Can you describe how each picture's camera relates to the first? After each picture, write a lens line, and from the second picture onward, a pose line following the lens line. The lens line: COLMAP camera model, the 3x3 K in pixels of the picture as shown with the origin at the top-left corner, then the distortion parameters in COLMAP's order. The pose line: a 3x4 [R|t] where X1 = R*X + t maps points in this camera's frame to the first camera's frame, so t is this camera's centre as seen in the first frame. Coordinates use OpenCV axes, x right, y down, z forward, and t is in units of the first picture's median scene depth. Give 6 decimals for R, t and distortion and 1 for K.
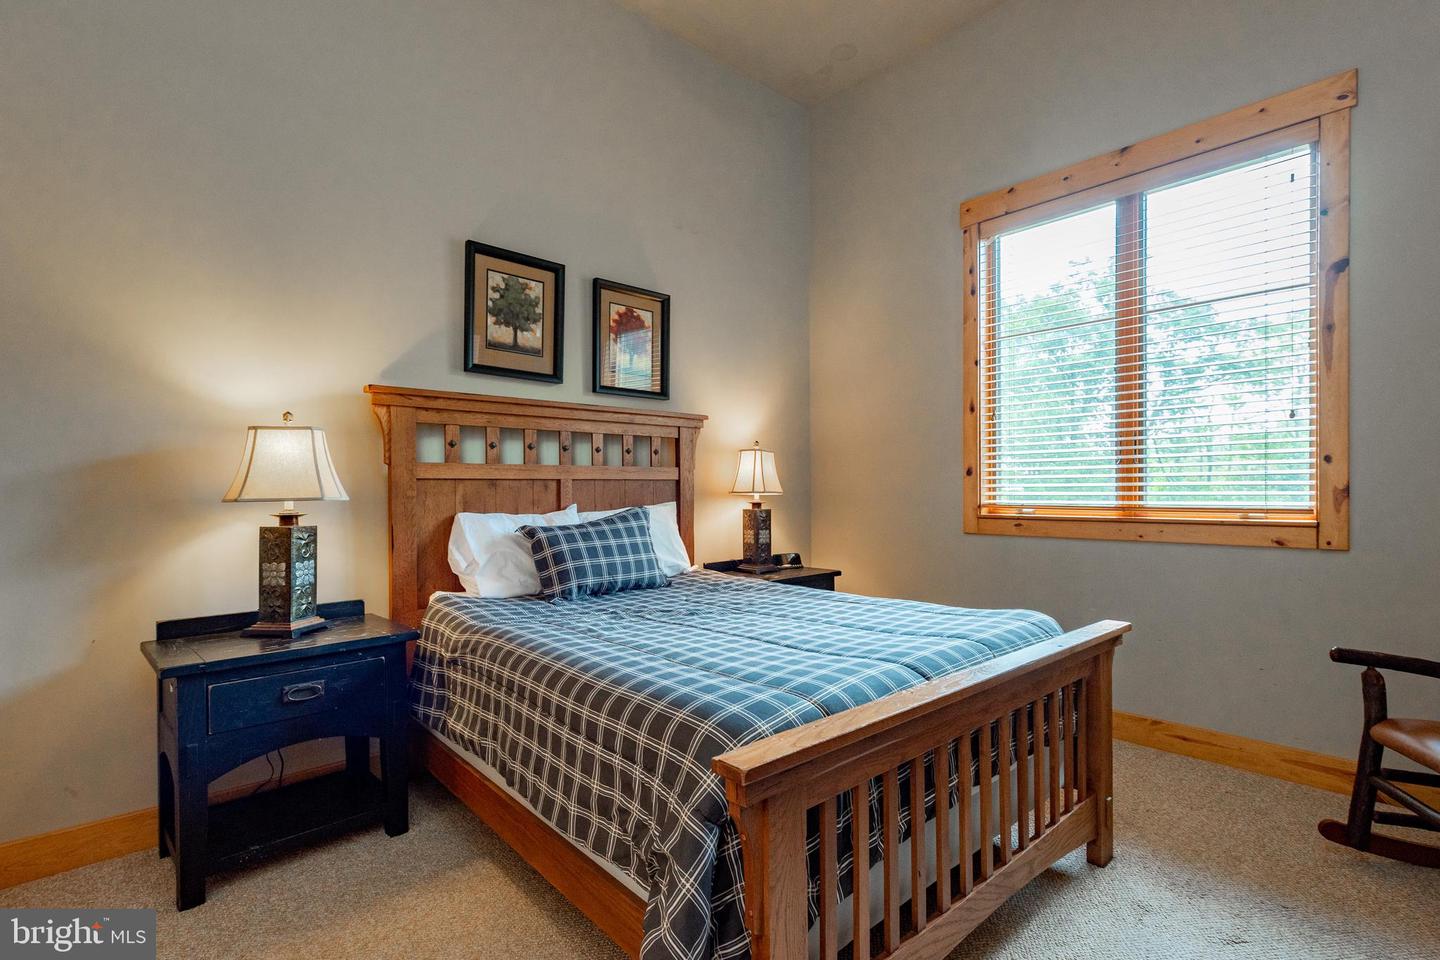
lens RADIAL K [[659.8, 0, 718.2], [0, 659.8, 497.4], [0, 0, 1]] dist [0.002113, 0.000076]
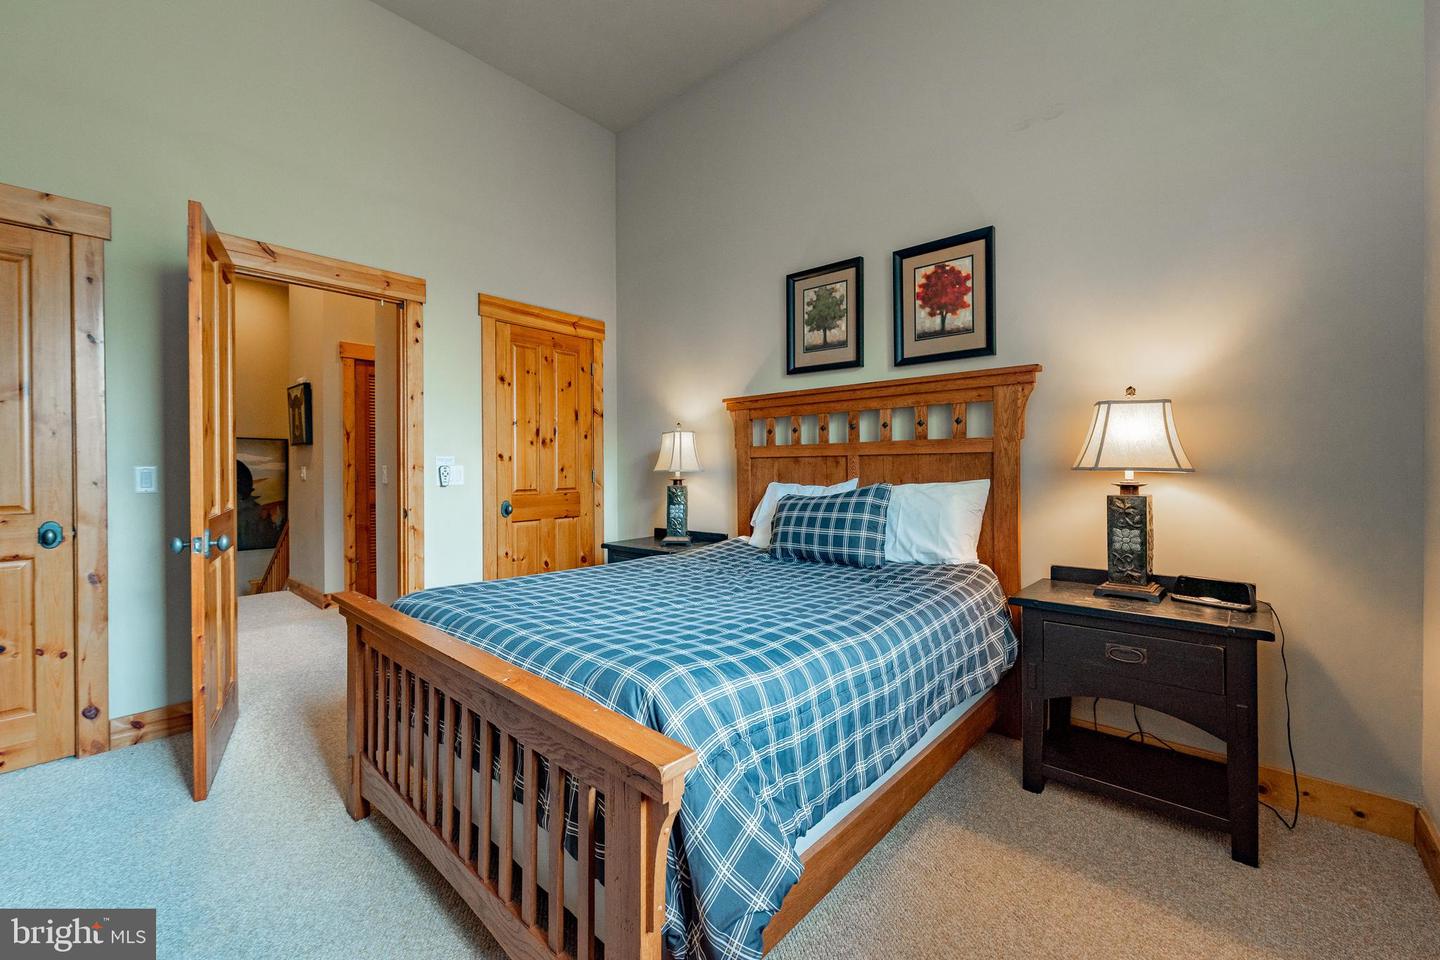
lens RADIAL K [[595.3, 0, 688.1], [0, 595.3, 464.3], [0, 0, 1]] dist [0.000530, 0.000042]
pose [[0.071259, 0.003328, -0.997452, 0.796196], [-0.005121, 0.999982, 0.002971, -0.015605], [0.997445, 0.004896, 0.071275, 0.724364]]
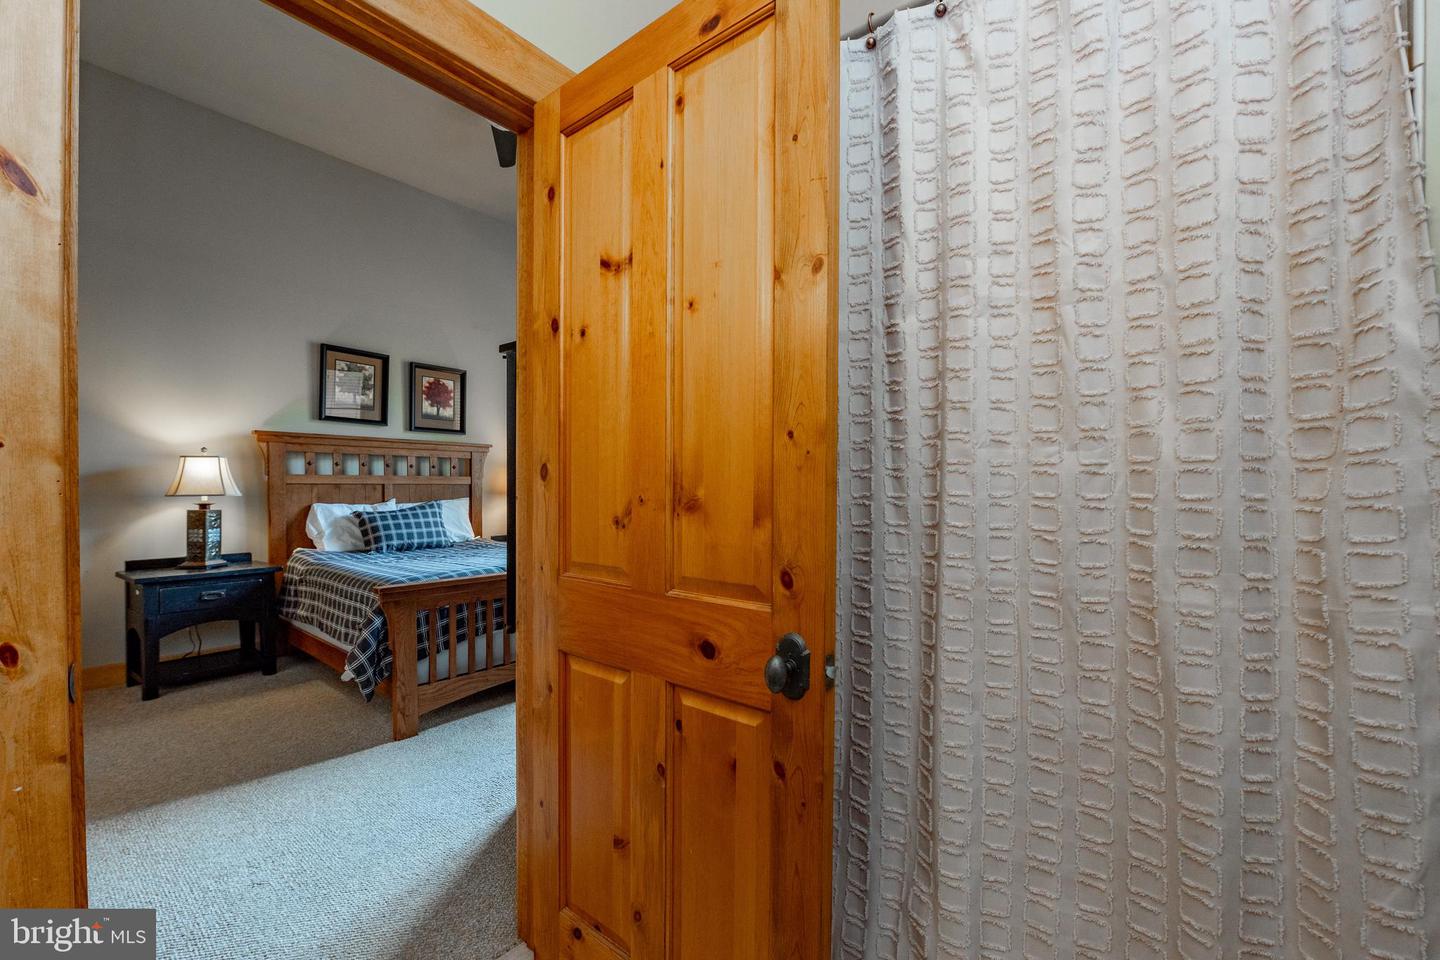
lens RADIAL K [[581.3, 0, 722.5], [0, 581.3, 498.0], [0, 0, 1]] dist [-0.008667, -0.000029]
pose [[0.987187, 0.004917, 0.159492, 0.406353], [-0.005658, 0.999975, 0.004192, -0.003018], [-0.159468, -0.005041, 0.987190, -0.641319]]
